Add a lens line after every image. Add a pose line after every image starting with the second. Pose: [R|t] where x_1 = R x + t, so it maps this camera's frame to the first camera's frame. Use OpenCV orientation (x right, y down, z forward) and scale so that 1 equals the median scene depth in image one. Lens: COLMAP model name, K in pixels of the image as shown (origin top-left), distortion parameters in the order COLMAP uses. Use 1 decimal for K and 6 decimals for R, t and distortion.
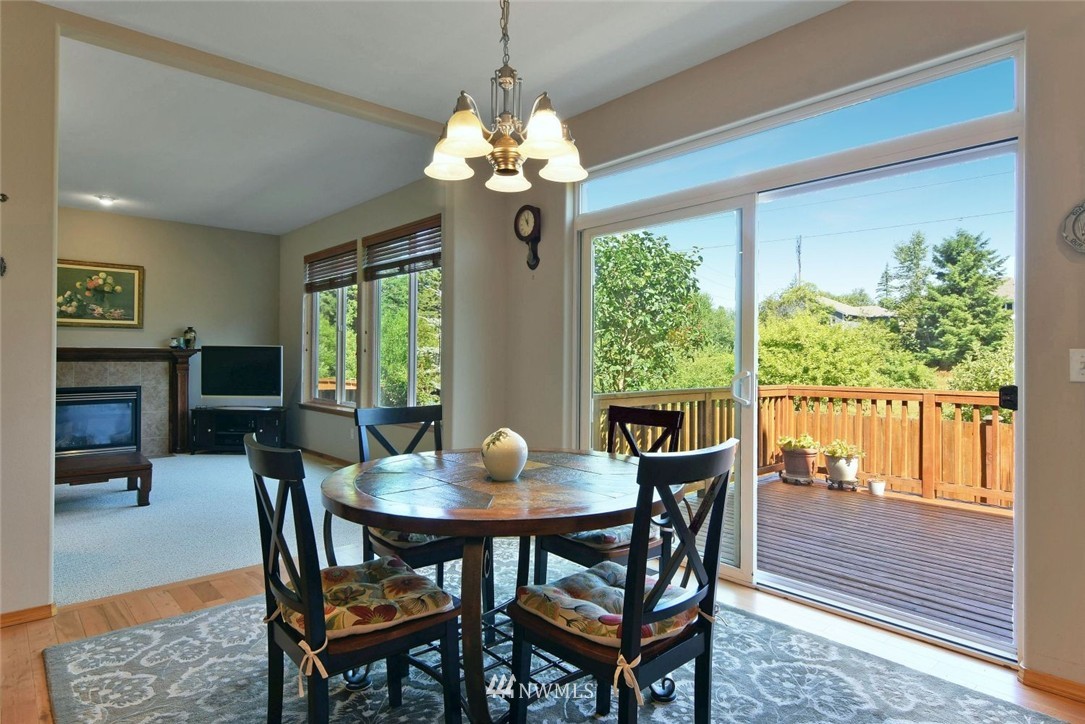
lens RADIAL K [[604.6, 0, 546.5], [0, 604.6, 351.6], [0, 0, 1]] dist [0.019460, -0.019646]
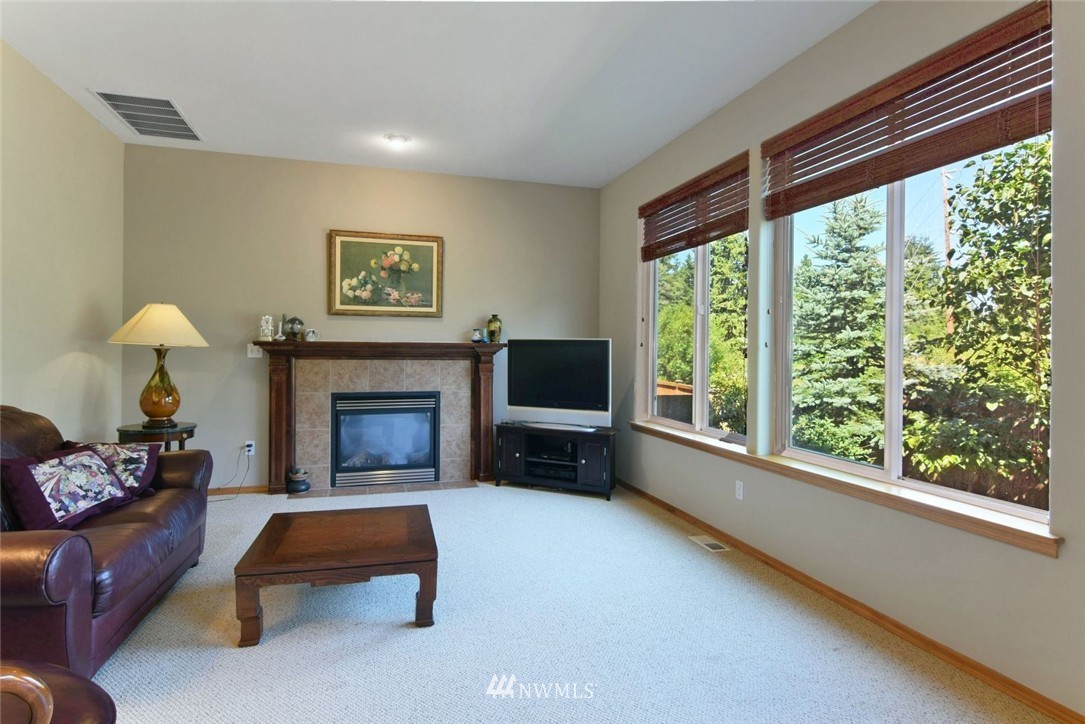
lens RADIAL K [[579.4, 0, 545.4], [0, 579.4, 343.5], [0, 0, 1]] dist [0.007183, -0.001625]
pose [[0.904981, -0.002631, -0.425443, -0.230845], [-0.000325, 0.999976, -0.006876, 0.000346], [0.425451, 0.006361, 0.904959, 0.387483]]
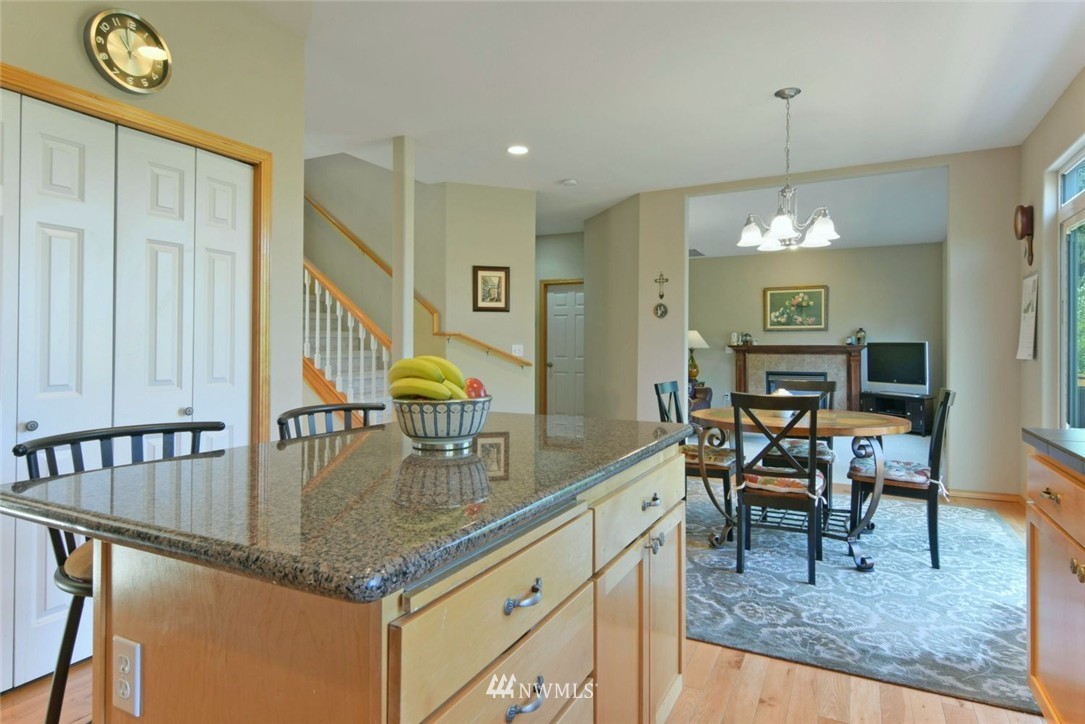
lens RADIAL K [[607.3, 0, 540.5], [0, 607.3, 356.1], [0, 0, 1]] dist [0.006601, -0.000261]
pose [[0.347991, 0.007051, -0.937471, 0.399455], [0.005386, 0.999940, 0.009520, 0.002889], [0.937482, -0.008362, 0.347932, -0.087390]]
